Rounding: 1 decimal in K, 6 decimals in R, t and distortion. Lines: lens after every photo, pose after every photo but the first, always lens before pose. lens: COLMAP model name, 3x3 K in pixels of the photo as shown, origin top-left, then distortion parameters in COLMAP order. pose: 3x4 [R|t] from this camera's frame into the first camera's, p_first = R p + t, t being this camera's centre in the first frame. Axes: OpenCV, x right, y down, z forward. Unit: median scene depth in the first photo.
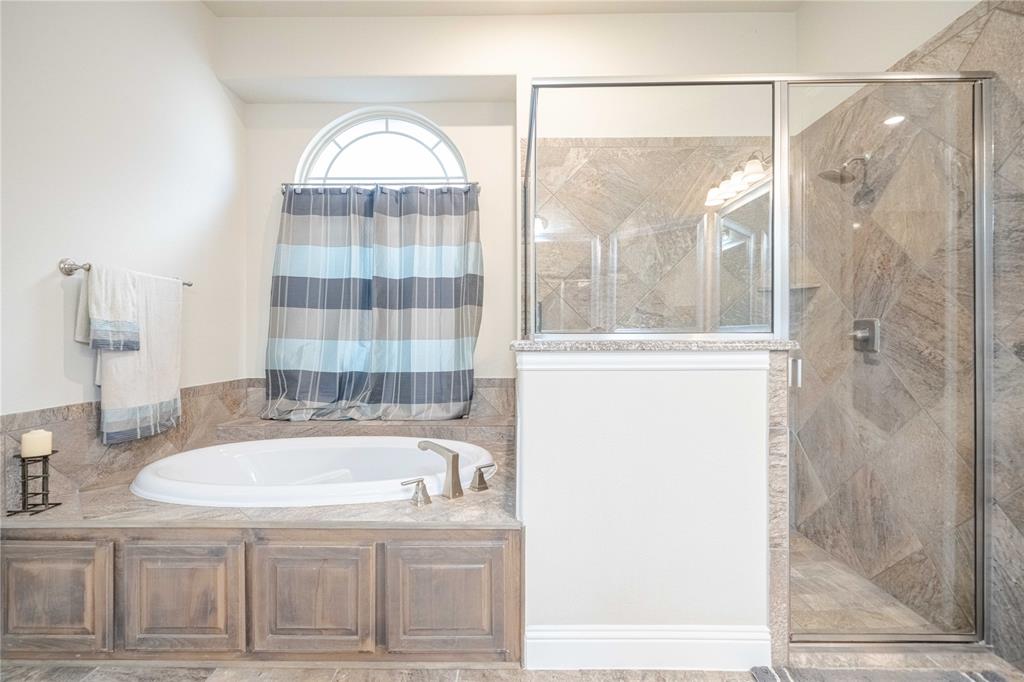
lens RADIAL K [[466.2, 0, 510.5], [0, 466.2, 339.0], [0, 0, 1]] dist [0.002119, 0.000083]
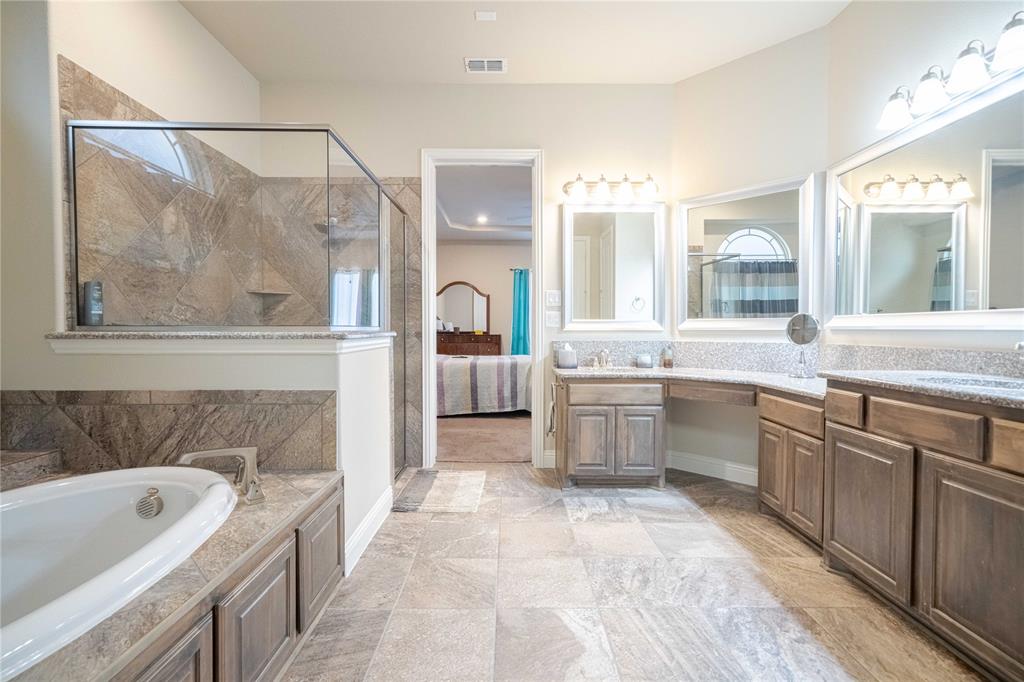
lens RADIAL K [[466.2, 0, 511.0], [0, 466.2, 339.1], [0, 0, 1]] dist [0.002119, 0.000083]
pose [[-0.020004, -0.018941, 0.999620, -0.734133], [0.001398, 0.999819, 0.018973, 0.000724], [-0.999799, 0.001777, -0.019973, 0.314348]]
